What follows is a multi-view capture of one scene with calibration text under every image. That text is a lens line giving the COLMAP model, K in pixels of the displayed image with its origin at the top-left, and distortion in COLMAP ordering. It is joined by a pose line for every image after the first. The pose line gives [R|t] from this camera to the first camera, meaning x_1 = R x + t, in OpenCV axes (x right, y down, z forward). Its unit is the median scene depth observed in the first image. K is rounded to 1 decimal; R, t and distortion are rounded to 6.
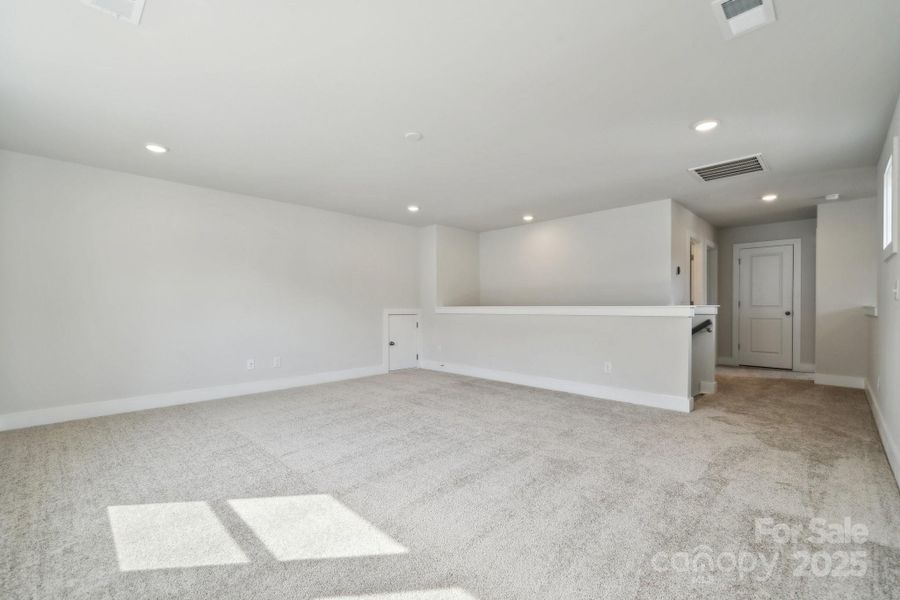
lens RADIAL K [[380.3, 0, 450.0], [0, 380.3, 300.0], [0, 0, 1]] dist [0.002415, 0.000168]
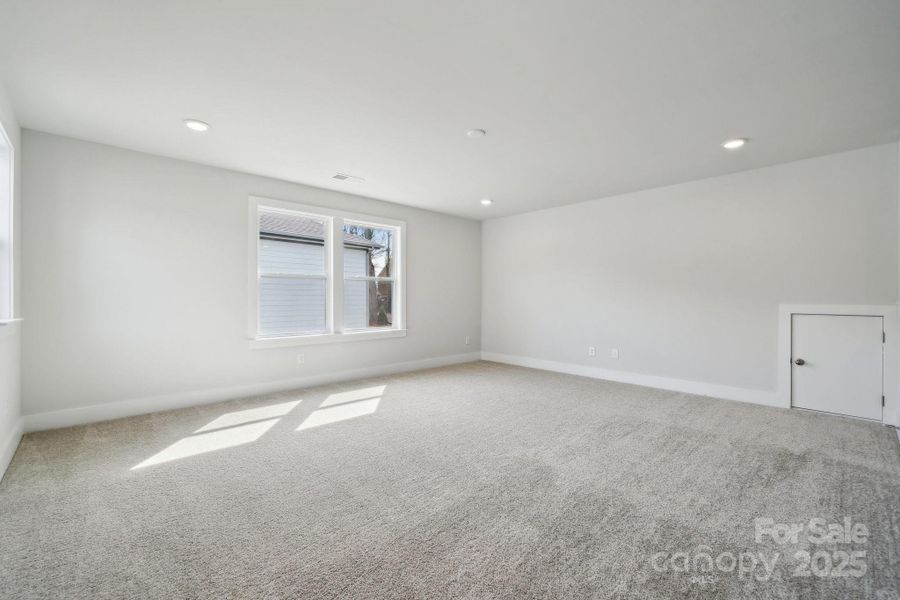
lens RADIAL K [[380.3, 0, 450.0], [0, 380.3, 300.0], [0, 0, 1]] dist [0.002415, 0.000168]
pose [[-0.009141, 0.003858, -0.999951, 0.457700], [0.013255, 0.999905, 0.003737, 0.006487], [0.999870, -0.013220, -0.009191, 0.462655]]
